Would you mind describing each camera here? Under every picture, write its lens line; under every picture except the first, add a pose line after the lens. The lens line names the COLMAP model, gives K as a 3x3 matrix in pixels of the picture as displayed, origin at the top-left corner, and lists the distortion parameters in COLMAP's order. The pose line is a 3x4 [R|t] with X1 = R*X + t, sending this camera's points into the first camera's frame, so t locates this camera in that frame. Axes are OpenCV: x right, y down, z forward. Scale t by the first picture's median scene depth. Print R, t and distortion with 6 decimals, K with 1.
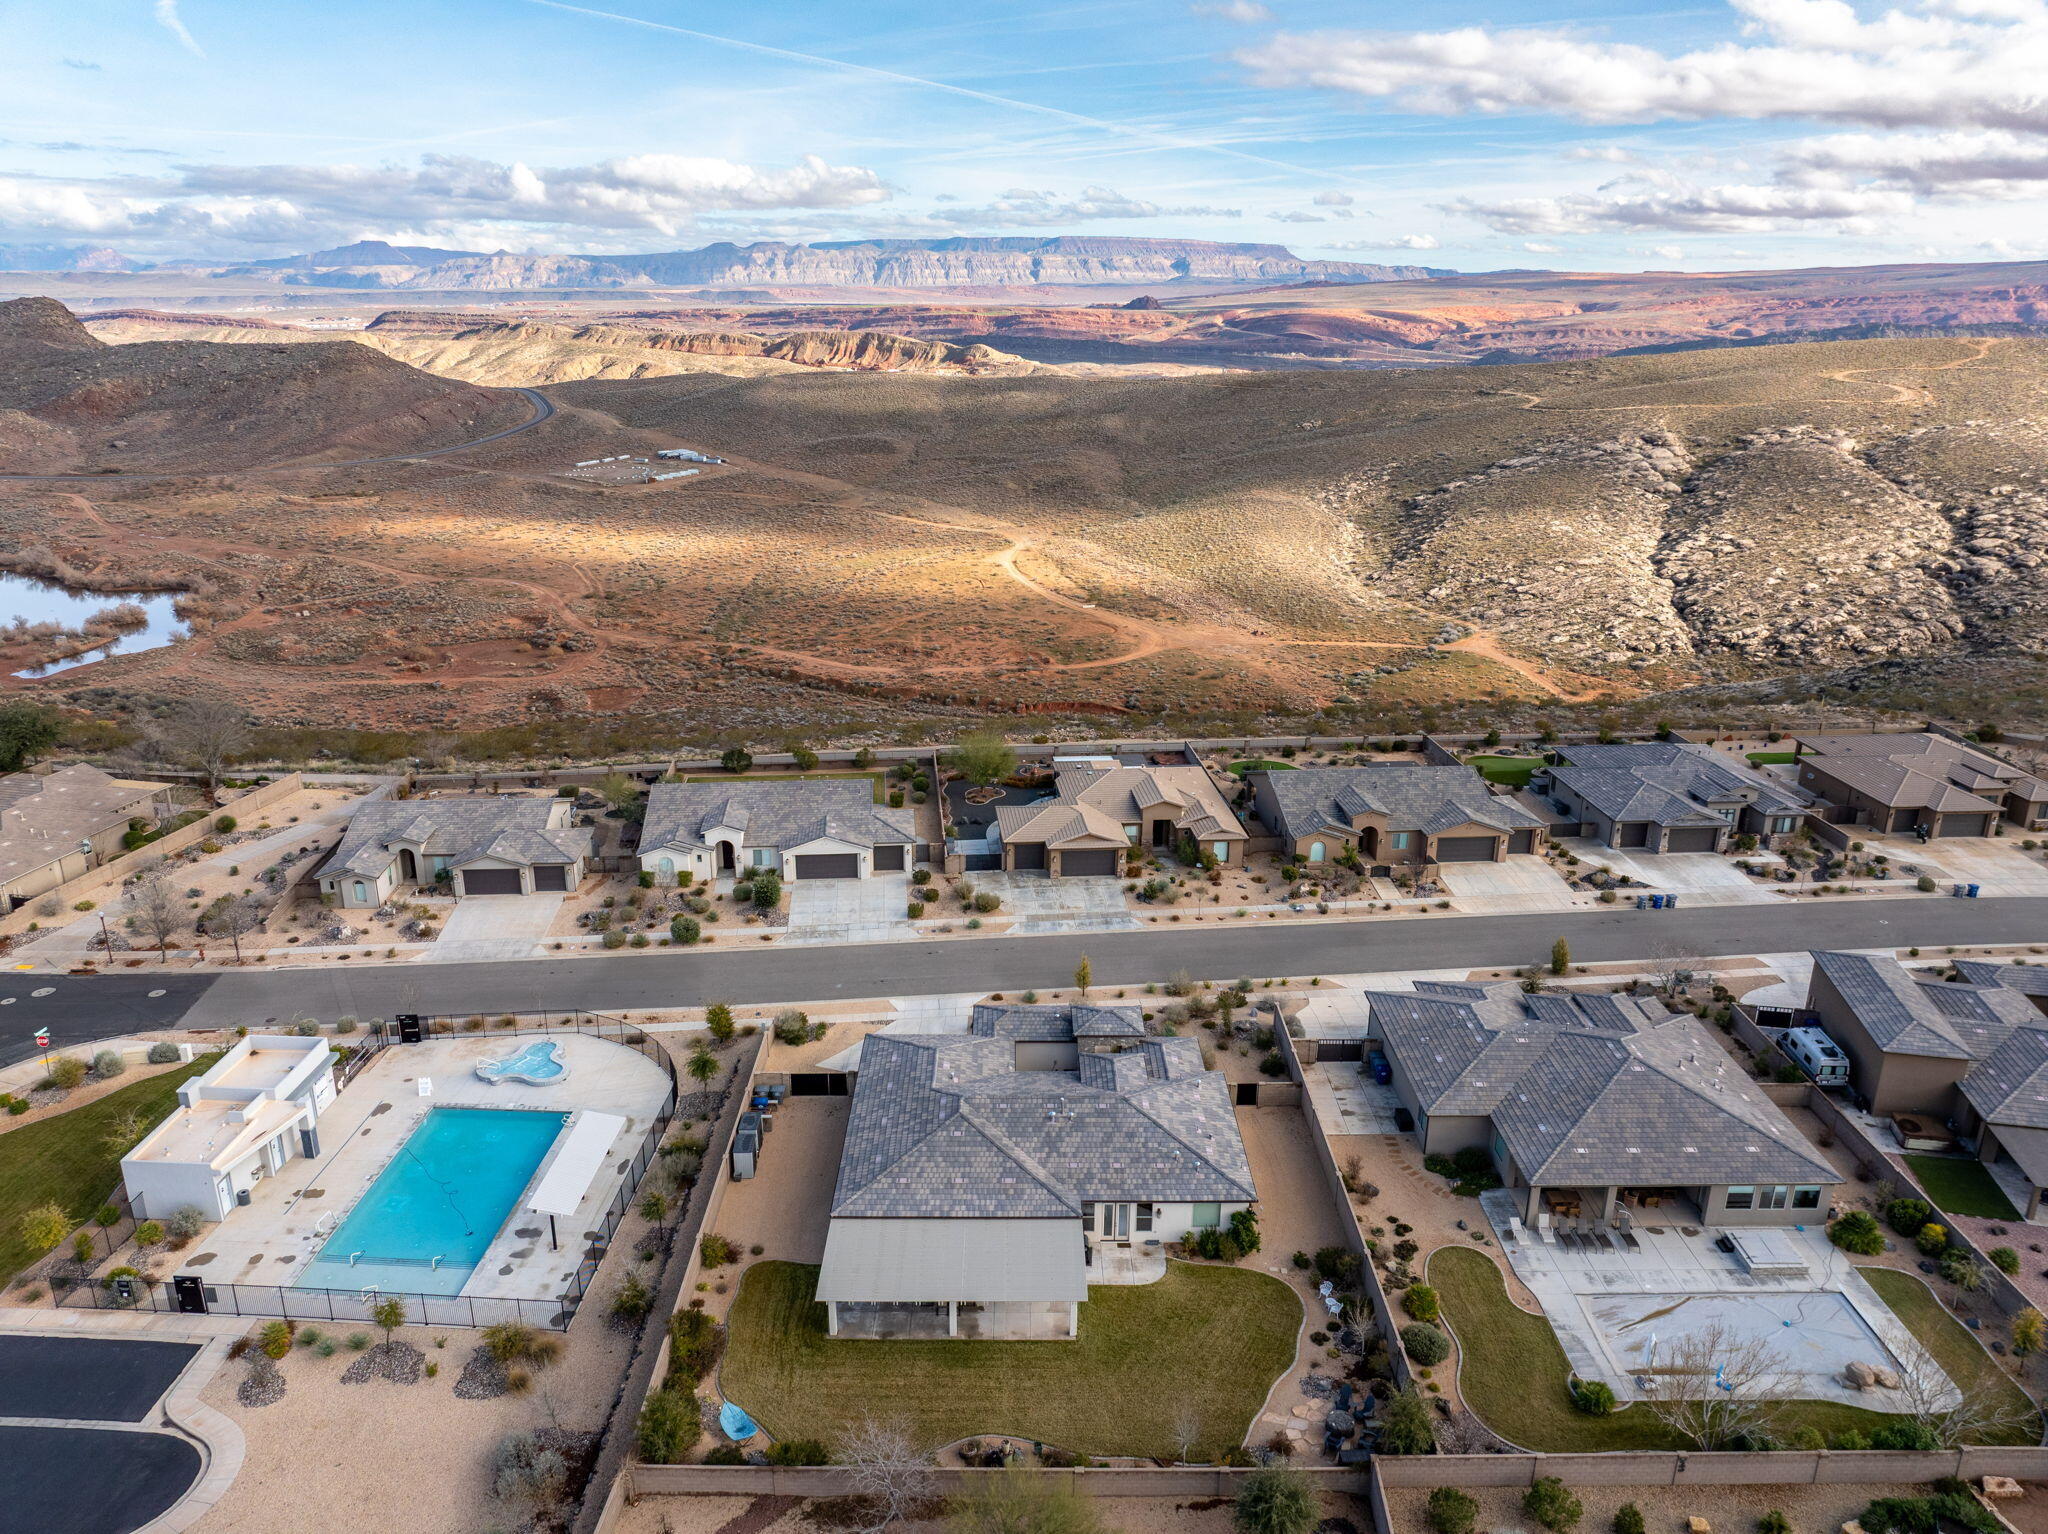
lens RADIAL K [[1446.5, 0, 1014.6], [0, 1446.5, 754.2], [0, 0, 1]] dist [-0.045945, 0.012410]
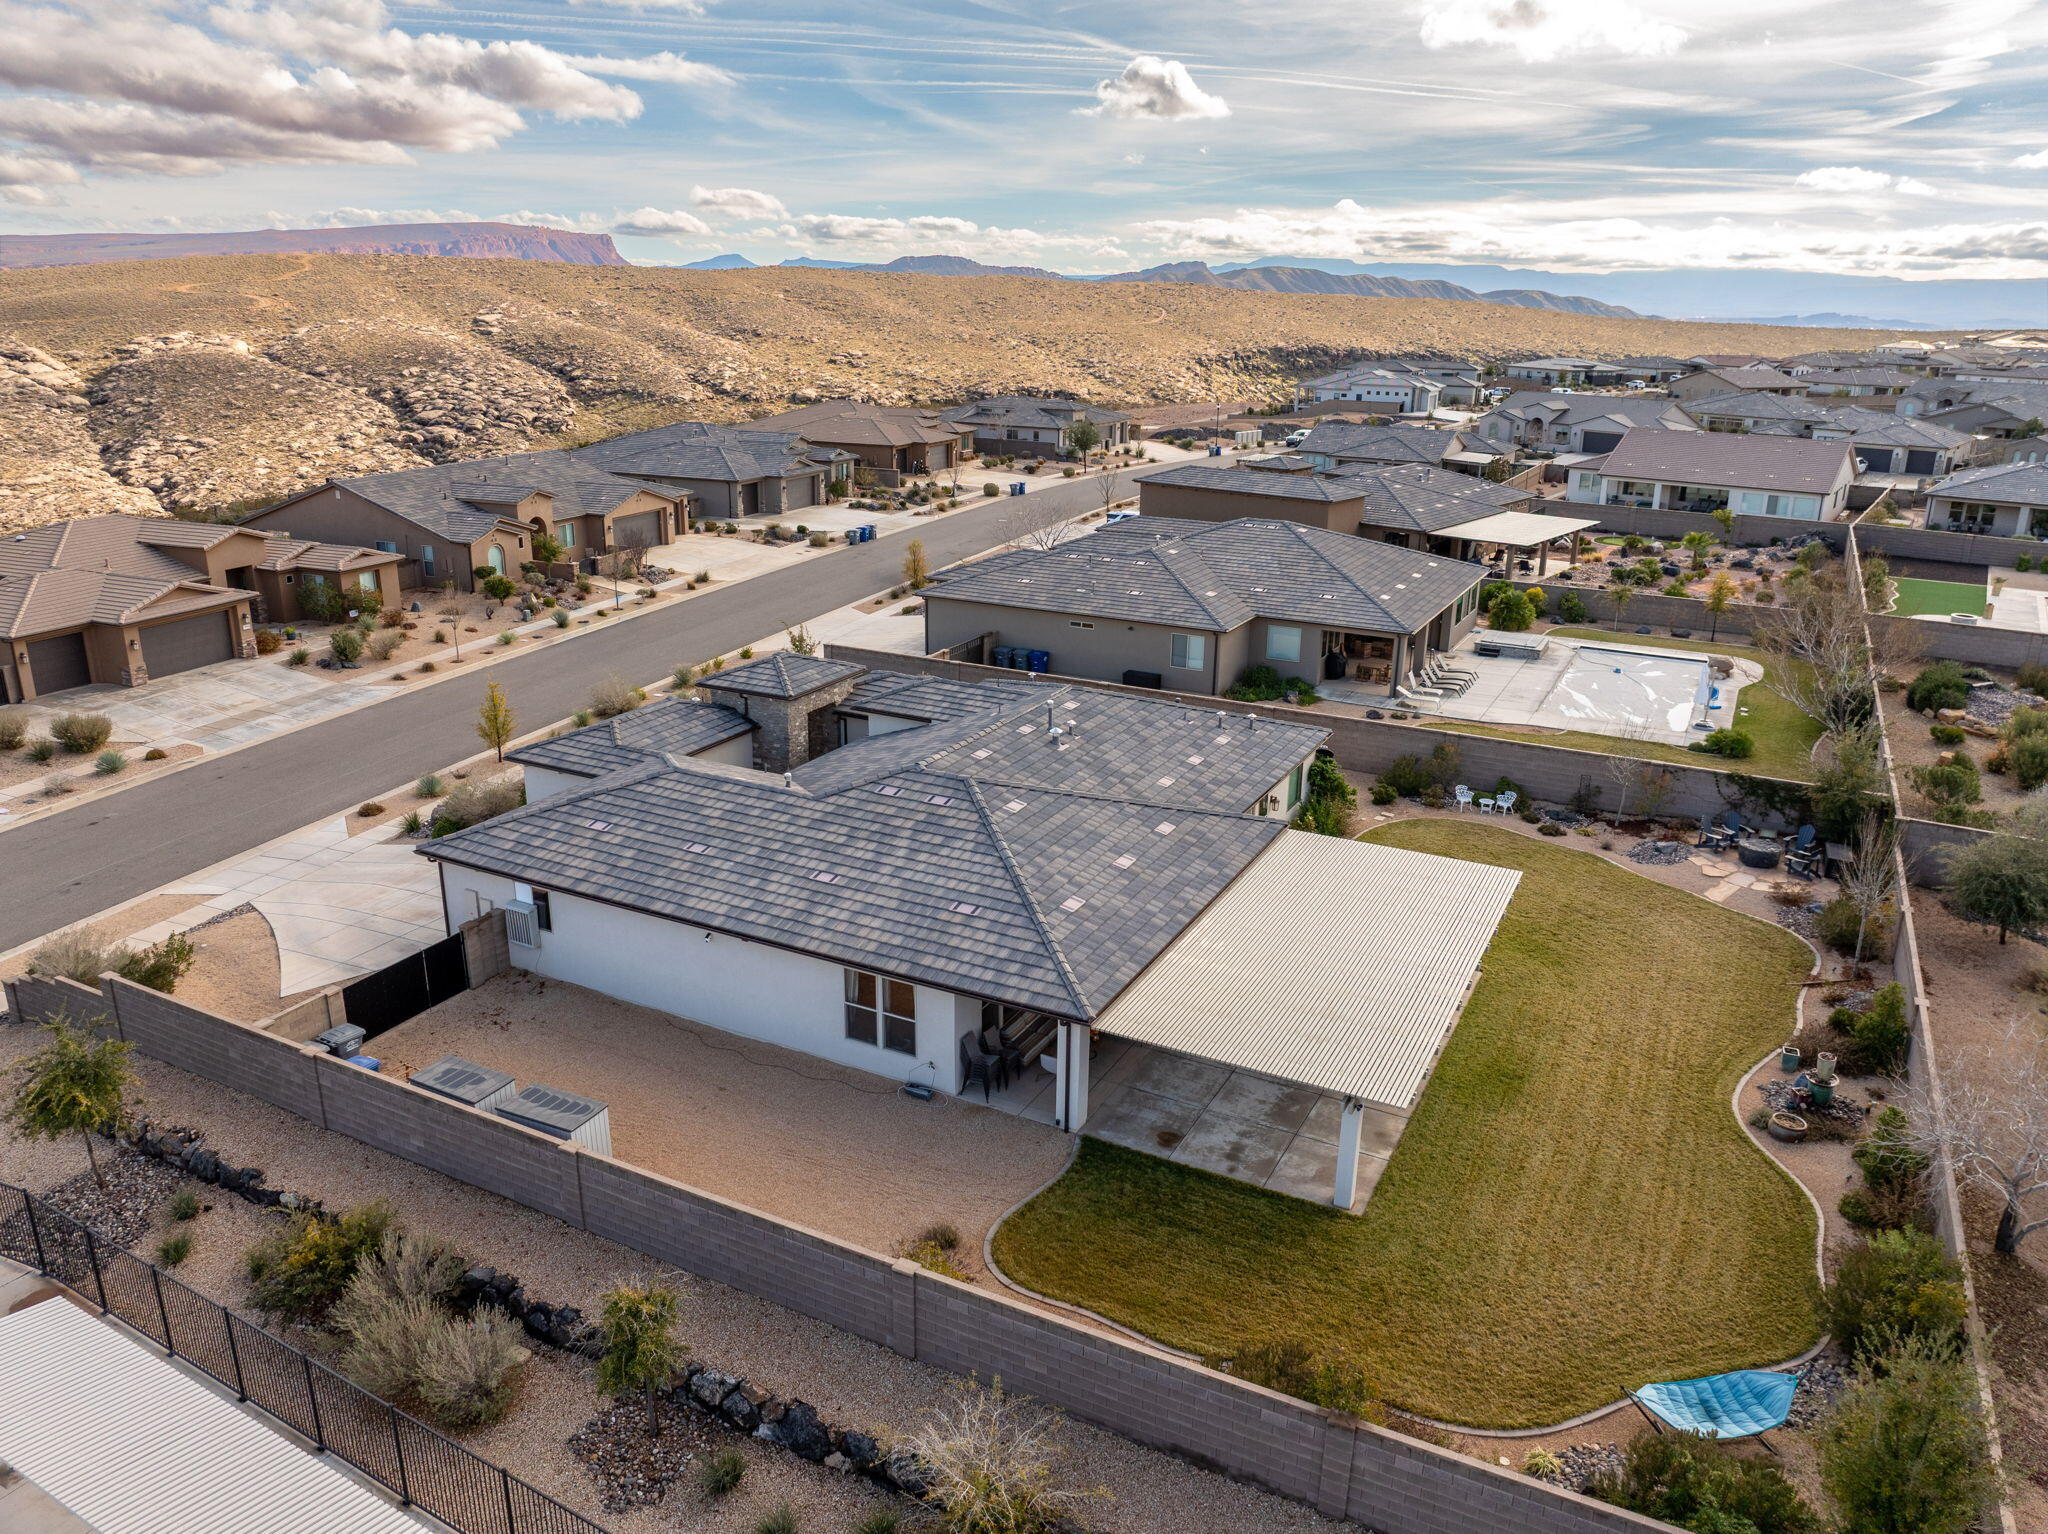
lens RADIAL K [[1446.5, 0, 1026.3], [0, 1446.5, 783.9], [0, 0, 1]] dist [-0.045945, 0.012410]
pose [[0.461380, -0.285993, 0.839843, -0.079882], [0.257334, 0.949064, 0.181817, 0.032746], [-0.849063, 0.132234, 0.511475, 0.143541]]
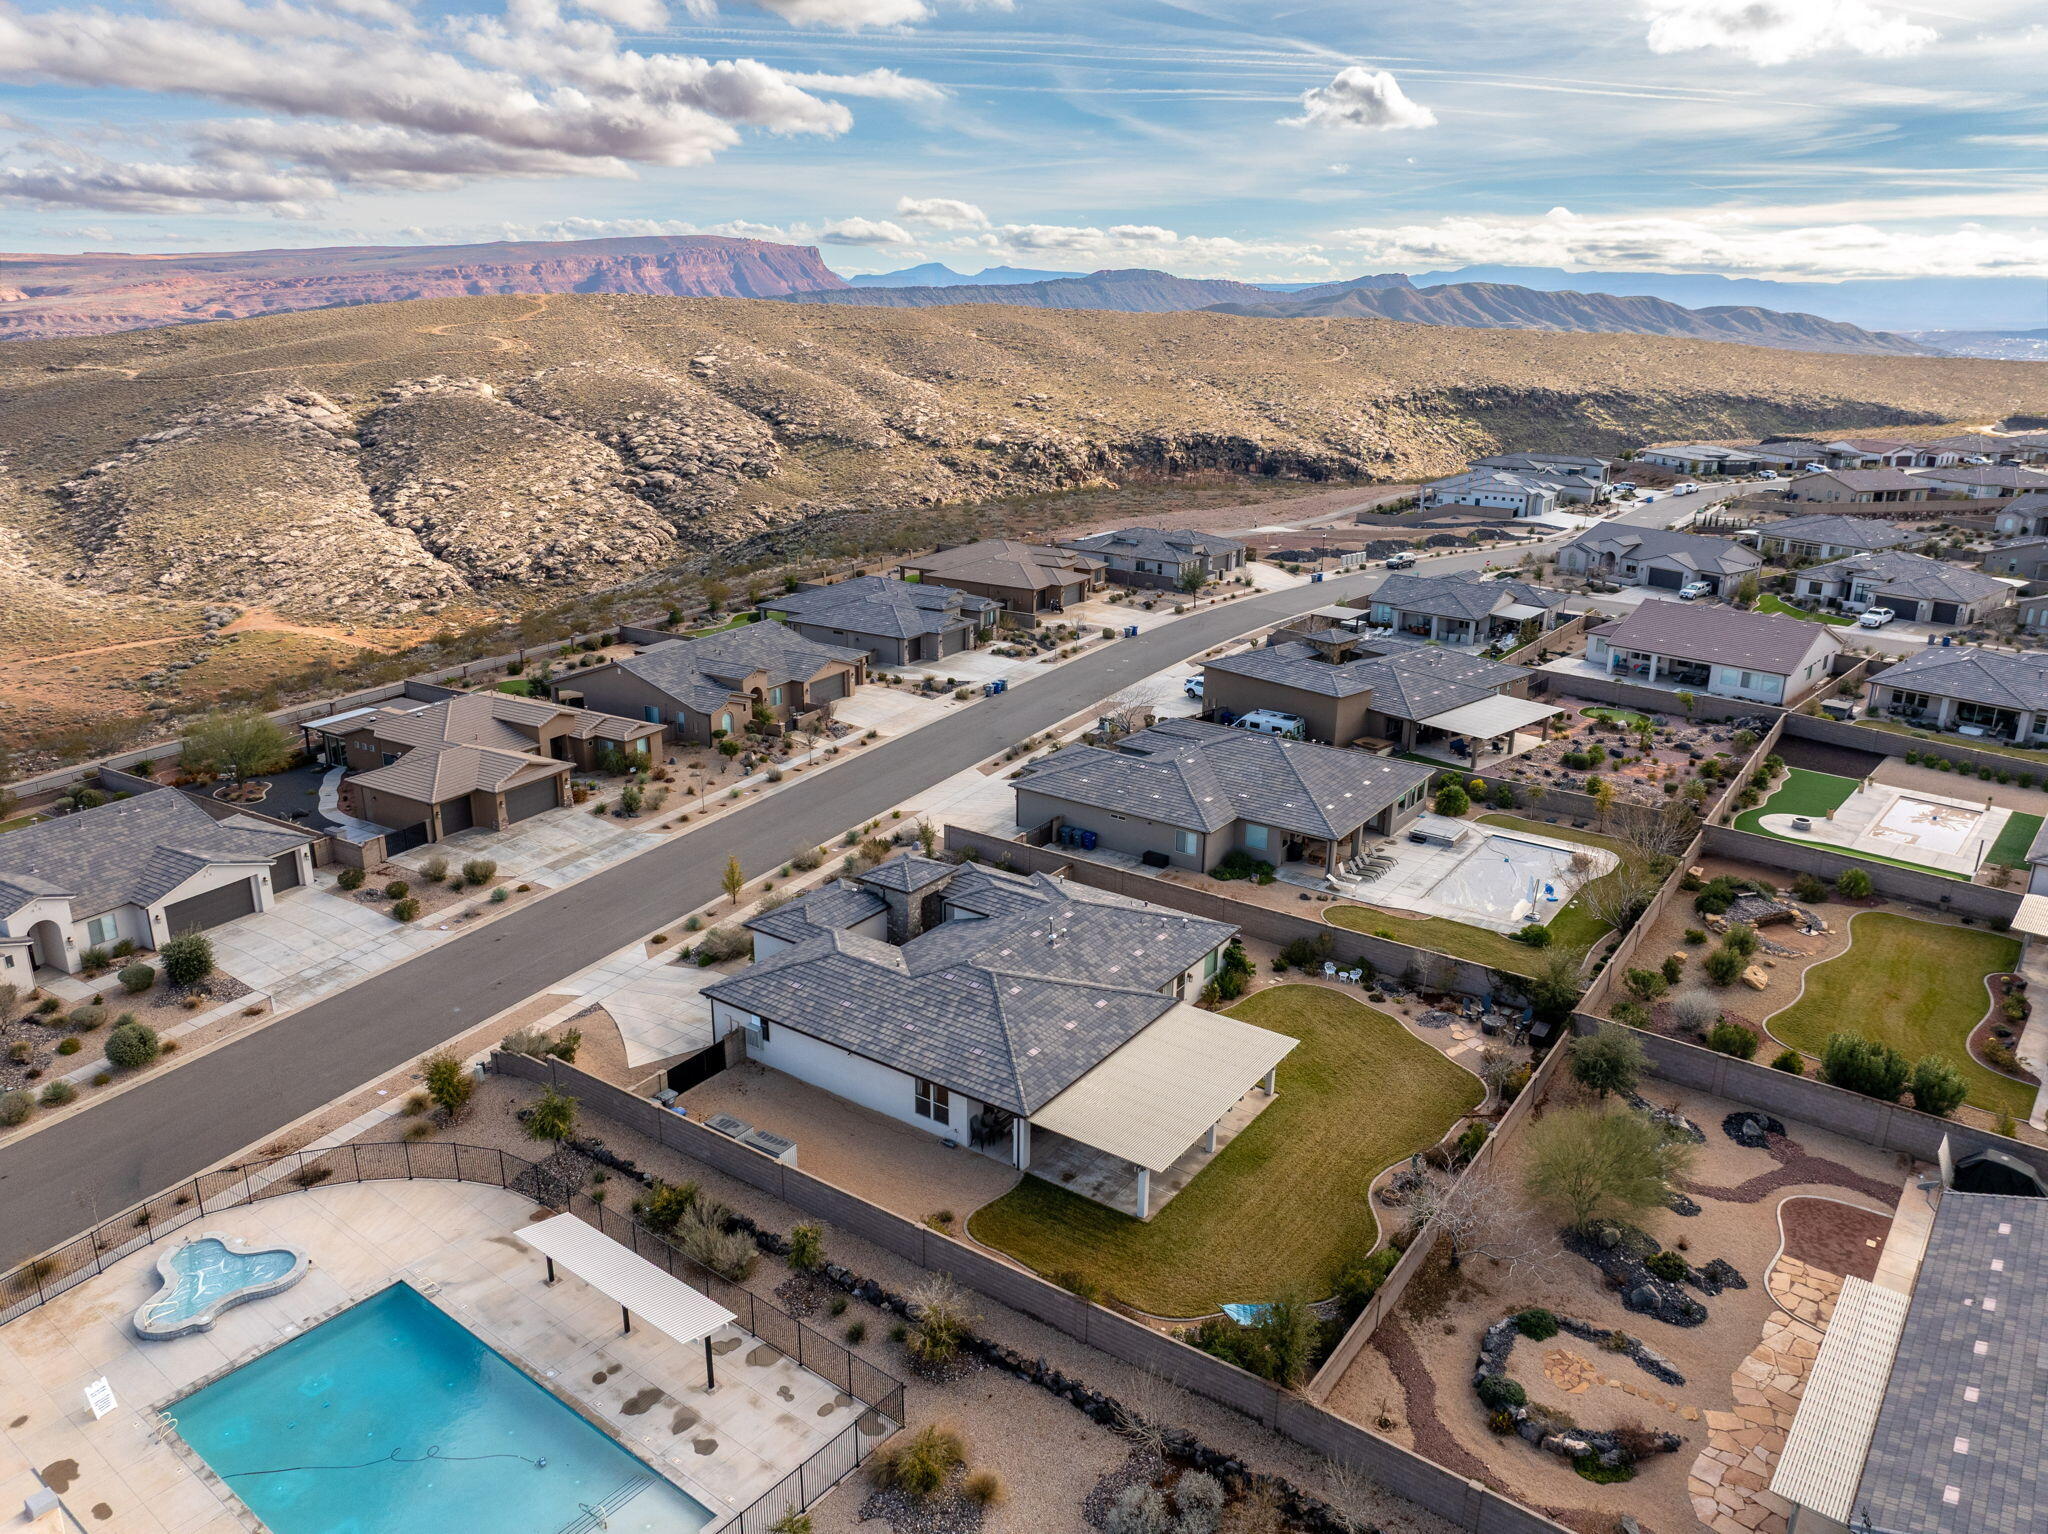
lens RADIAL K [[1446.5, 0, 1028.7], [0, 1446.5, 774.6], [0, 0, 1]] dist [-0.045945, 0.012410]
pose [[0.571120, -0.255789, 0.779996, -0.125955], [0.237663, 0.961039, 0.141141, 0.004246], [-0.785709, 0.104768, 0.609660, 0.087146]]
